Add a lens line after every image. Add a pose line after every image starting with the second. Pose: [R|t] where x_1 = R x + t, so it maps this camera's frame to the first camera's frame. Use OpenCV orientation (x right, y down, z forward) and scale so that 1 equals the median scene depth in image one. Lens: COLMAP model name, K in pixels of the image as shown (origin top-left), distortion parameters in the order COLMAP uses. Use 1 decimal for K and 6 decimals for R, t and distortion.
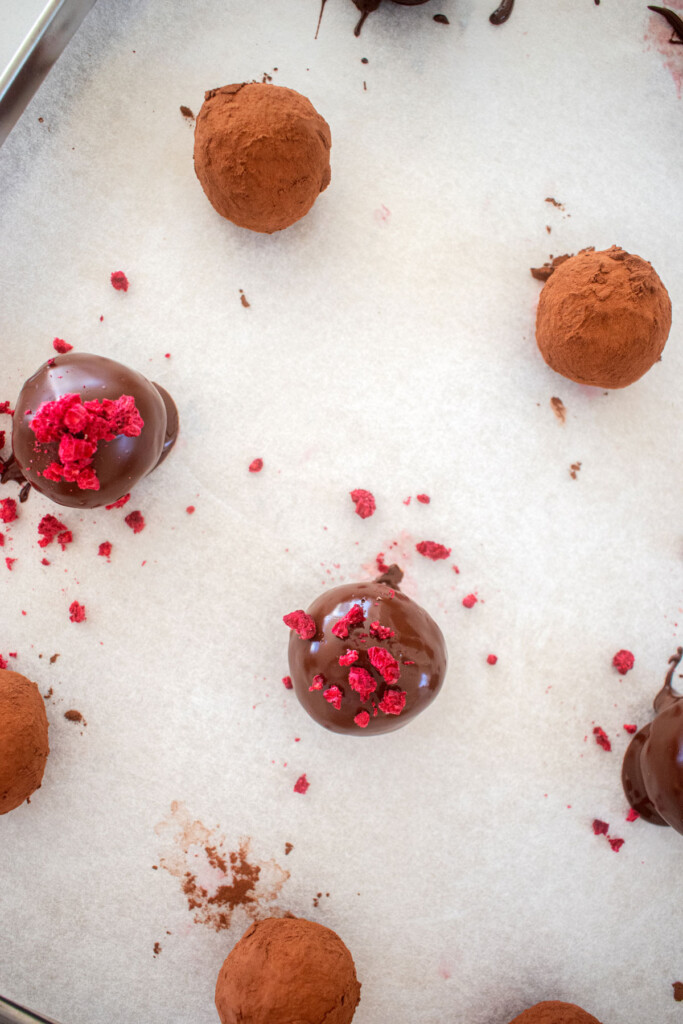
lens RADIAL K [[955.0, 0, 341.5], [0, 955.0, 512.0], [0, 0, 1]] dist [-0.091583, -0.001826]
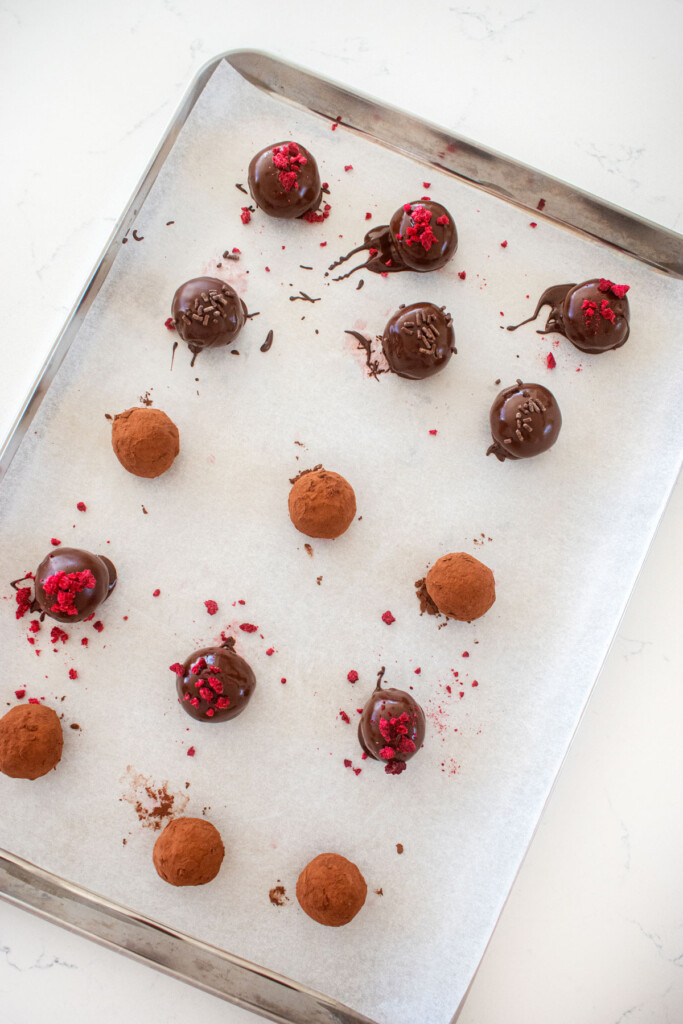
lens RADIAL K [[955.0, 0, 341.5], [0, 955.0, 512.0], [0, 0, 1]] dist [-0.091583, -0.001826]
pose [[0.995932, -0.090078, -0.002184, 0.318817], [0.089703, 0.993487, -0.070259, -0.043238], [0.008498, 0.069777, 0.997526, -1.004208]]
